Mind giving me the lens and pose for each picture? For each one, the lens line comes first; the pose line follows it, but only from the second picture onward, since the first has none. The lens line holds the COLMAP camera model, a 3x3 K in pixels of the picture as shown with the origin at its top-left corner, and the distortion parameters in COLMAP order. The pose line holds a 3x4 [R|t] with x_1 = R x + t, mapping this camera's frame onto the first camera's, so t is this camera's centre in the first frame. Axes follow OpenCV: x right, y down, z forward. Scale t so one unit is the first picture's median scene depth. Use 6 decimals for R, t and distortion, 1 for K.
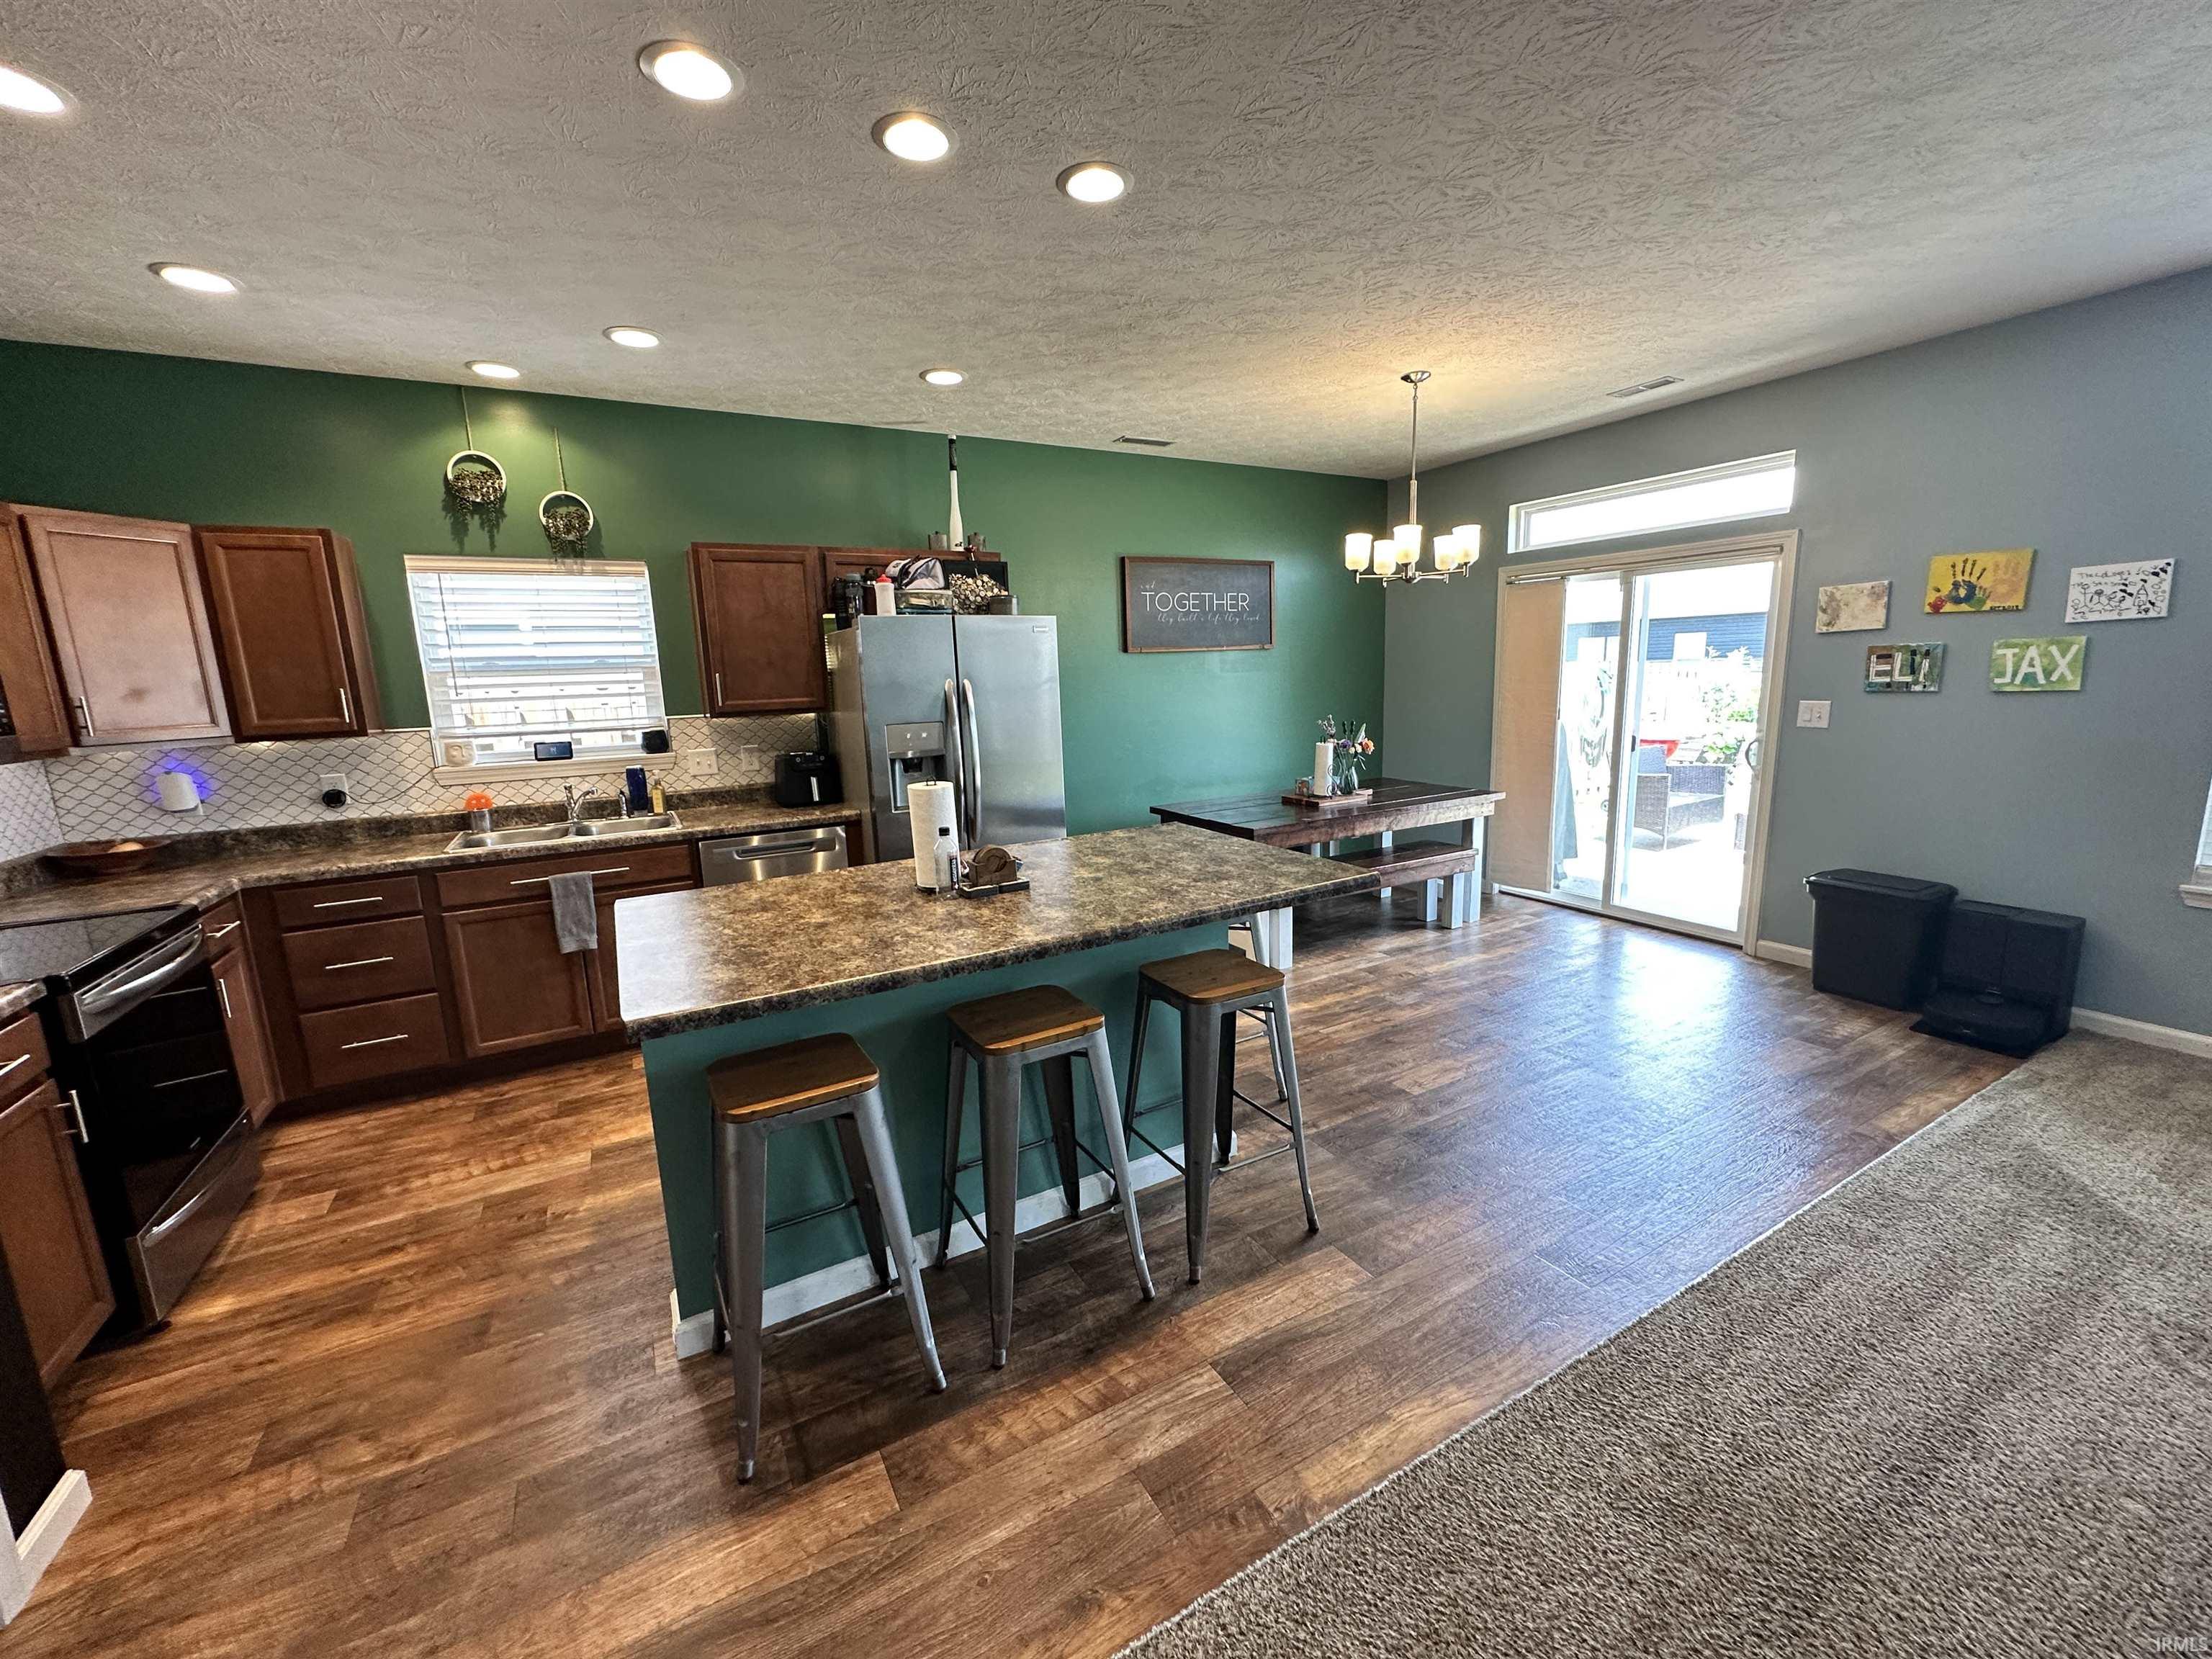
lens RADIAL K [[881.0, 0, 1109.5], [0, 881.0, 828.0], [0, 0, 1]] dist [-0.006078, 0.000769]
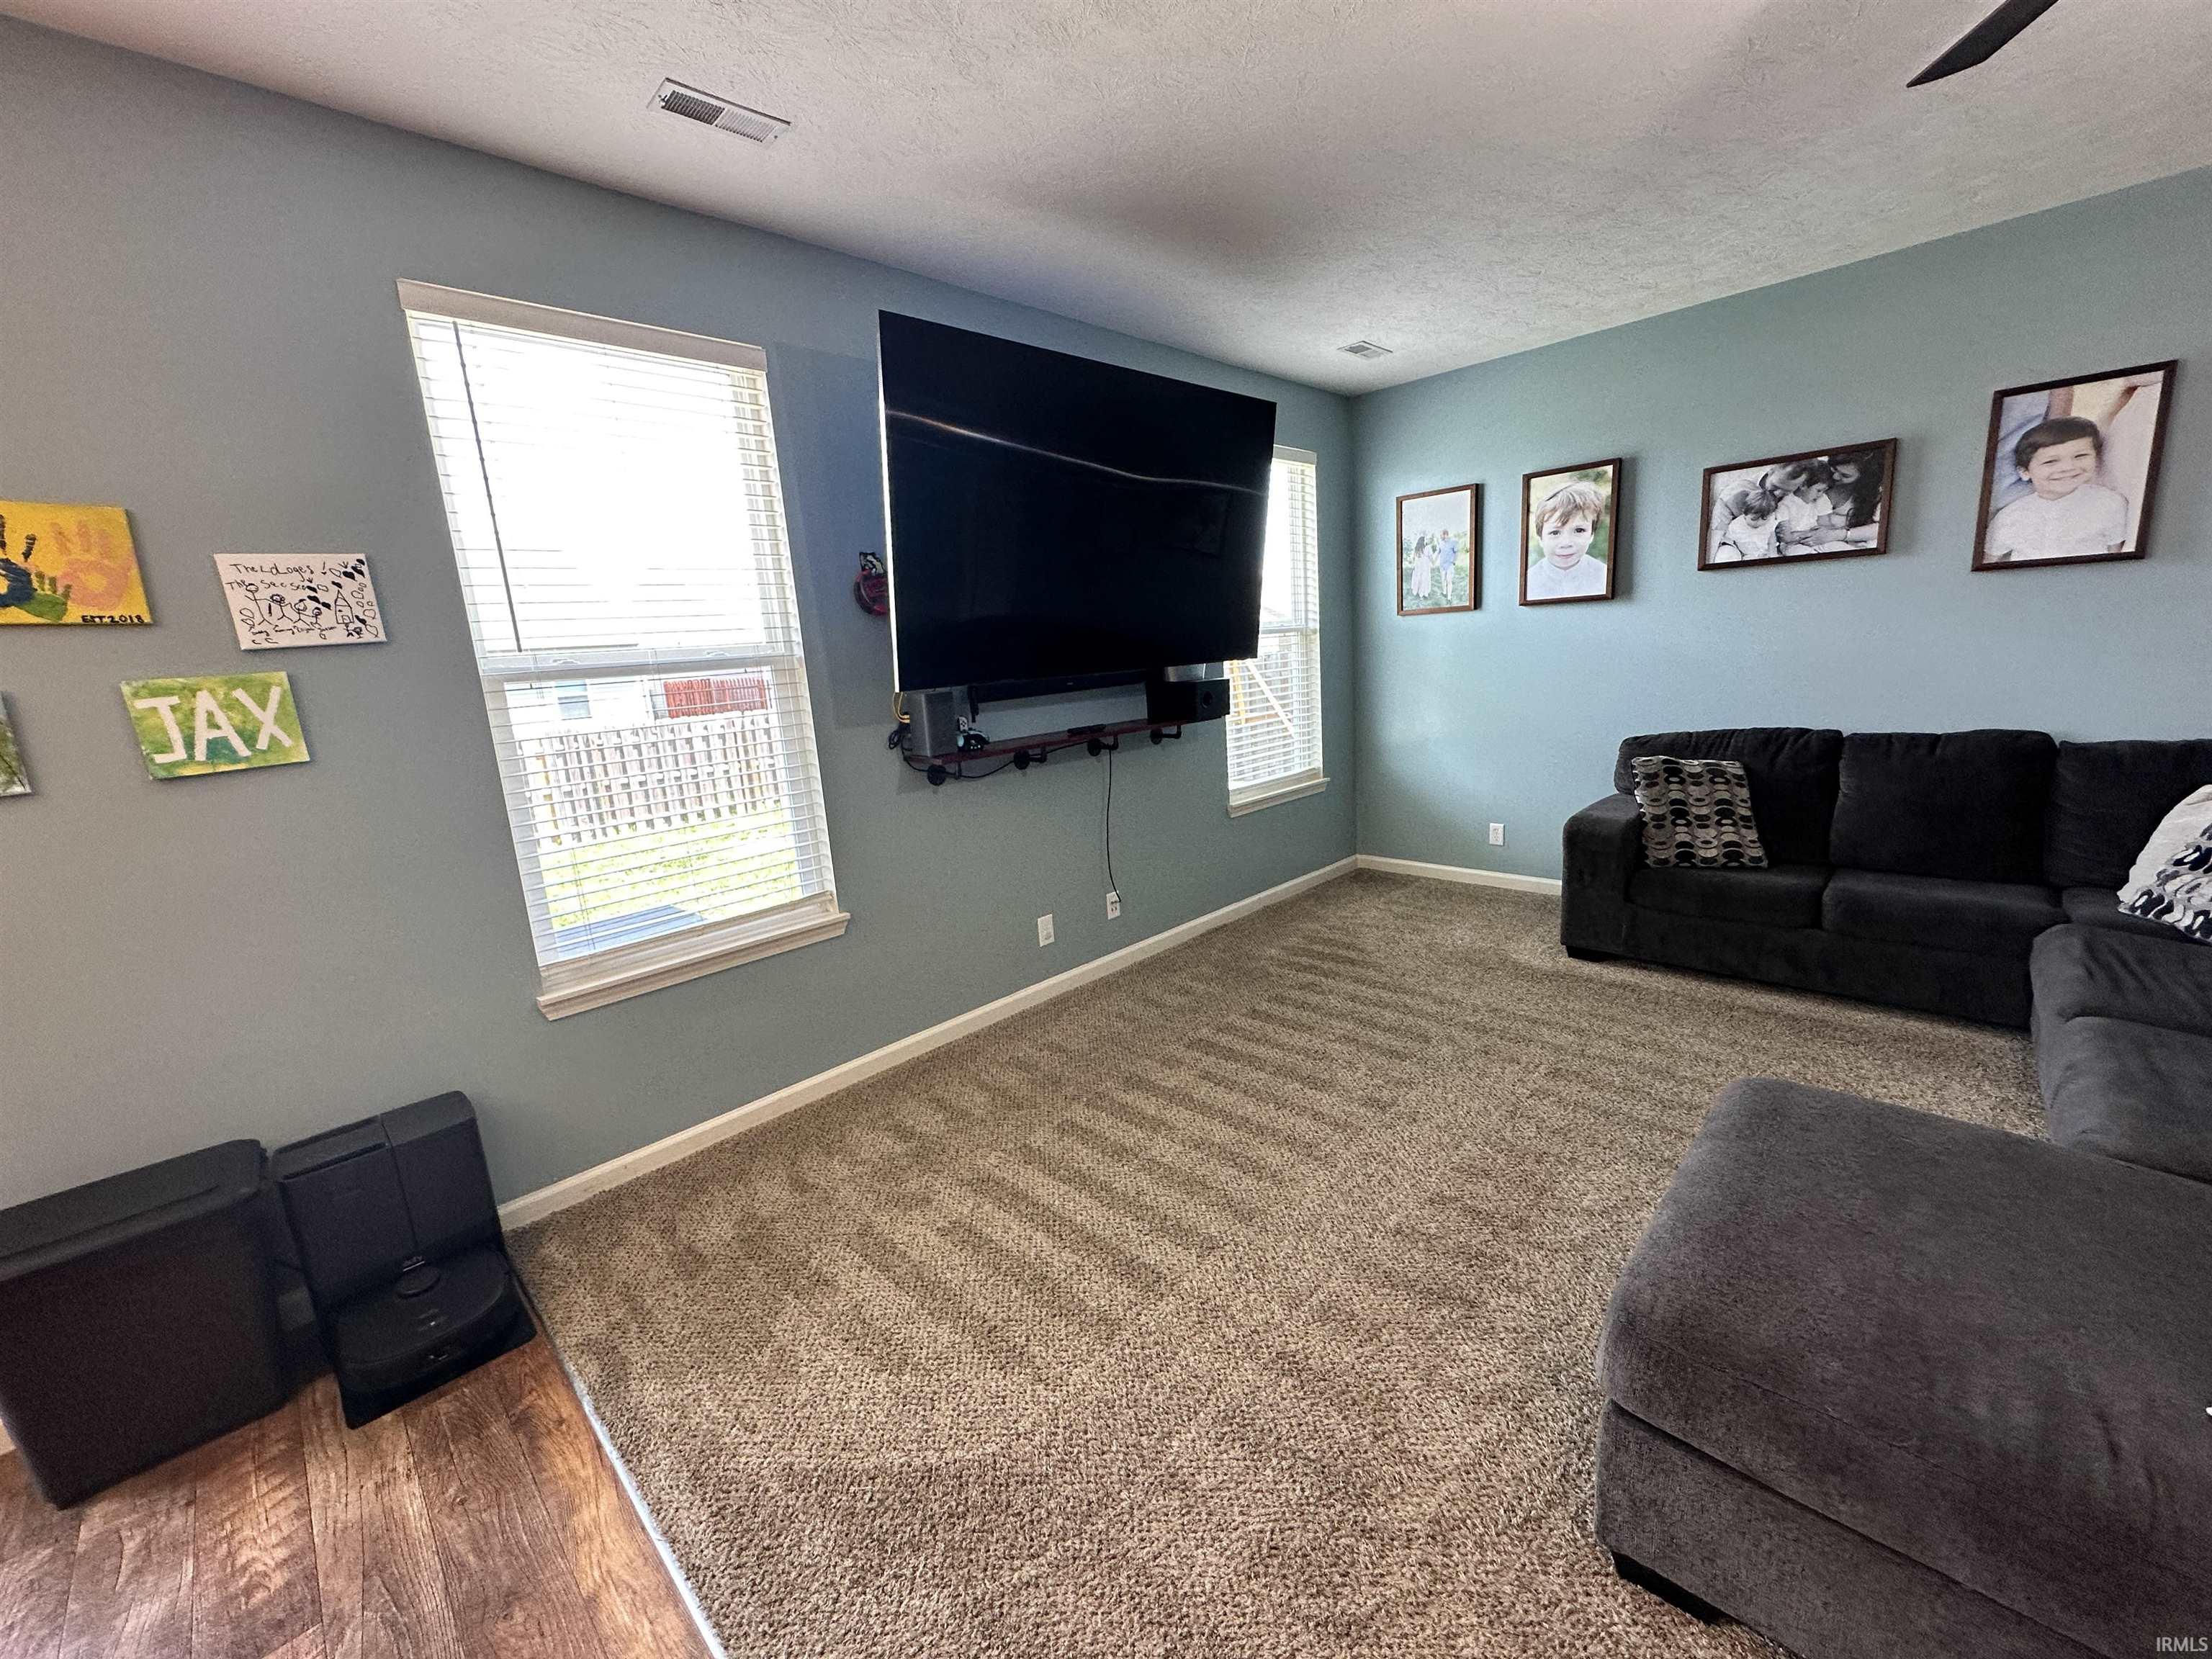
lens RADIAL K [[881.0, 0, 1109.5], [0, 881.0, 828.0], [0, 0, 1]] dist [-0.006078, 0.000769]
pose [[-0.268069, -0.141425, 0.952963, 0.330586], [0.245226, 0.946569, 0.209458, -0.091884], [-0.931667, 0.289840, -0.219064, 0.553137]]
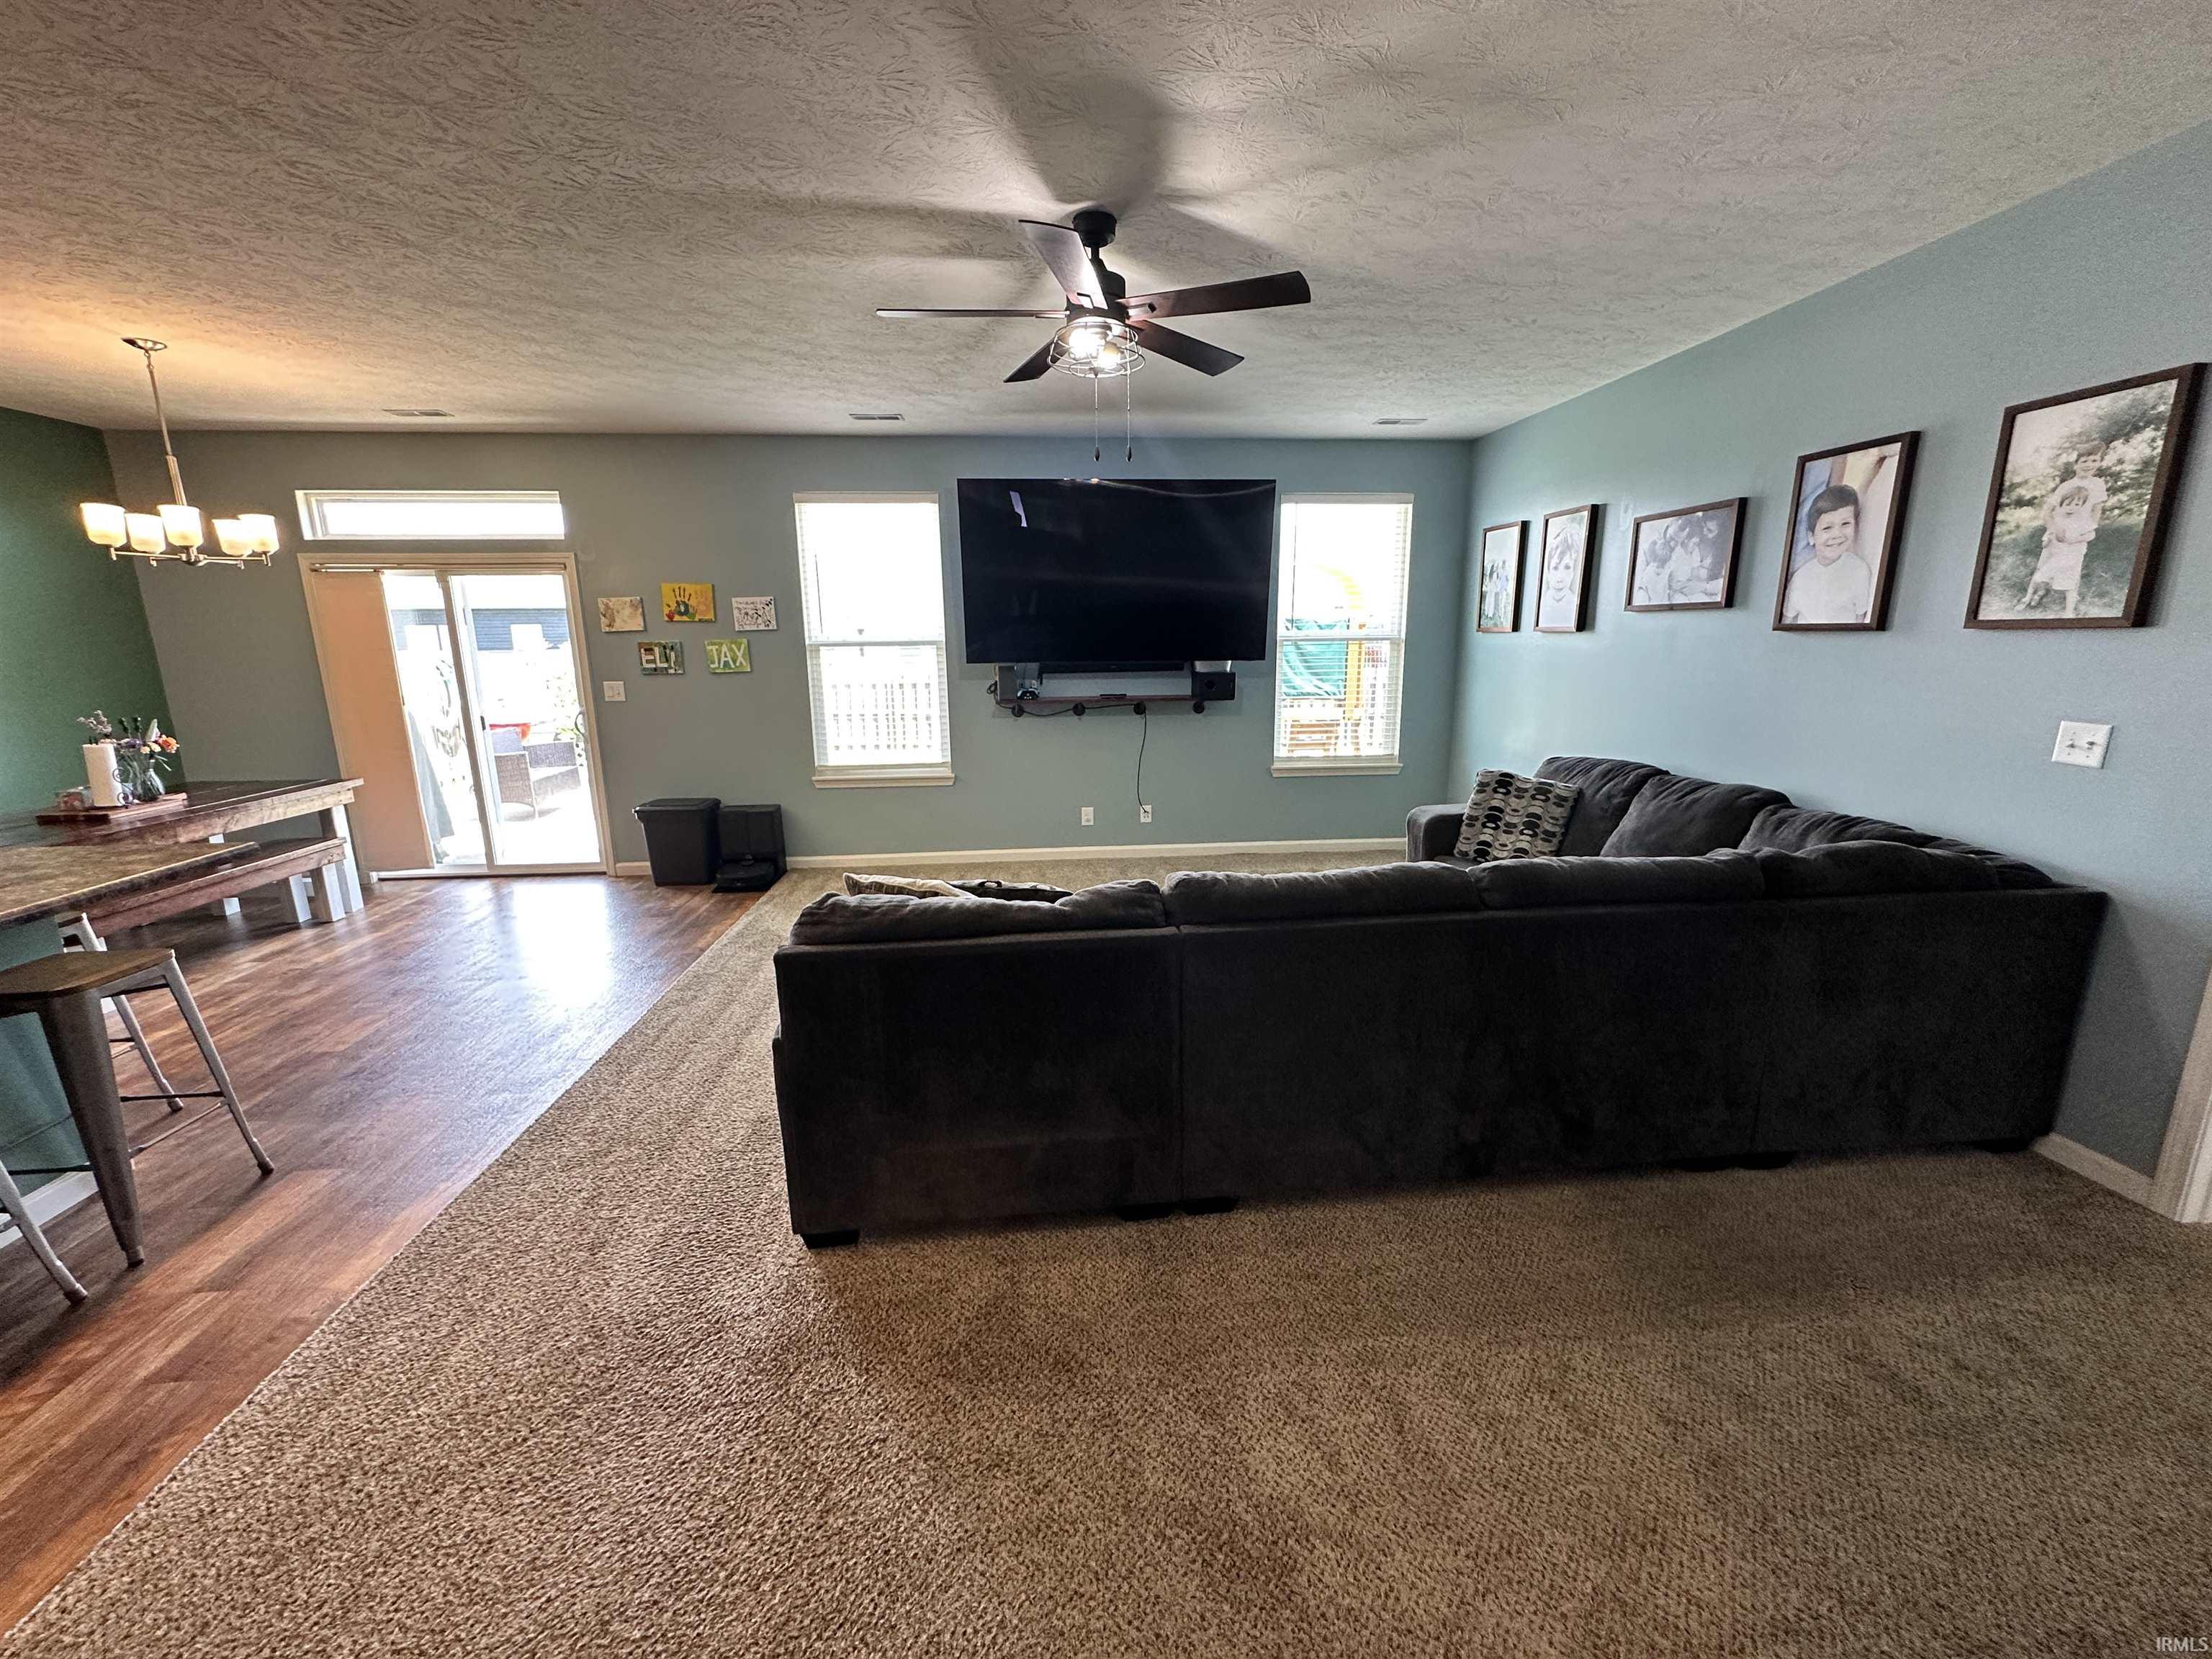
lens RADIAL K [[881.0, 0, 1109.5], [0, 881.0, 828.0], [0, 0, 1]] dist [-0.006078, 0.000769]
pose [[0.412475, -0.166477, 0.895628, -0.150991], [0.157453, 0.981392, 0.109904, 0.053479], [-0.897259, 0.095686, 0.431012, -0.279997]]
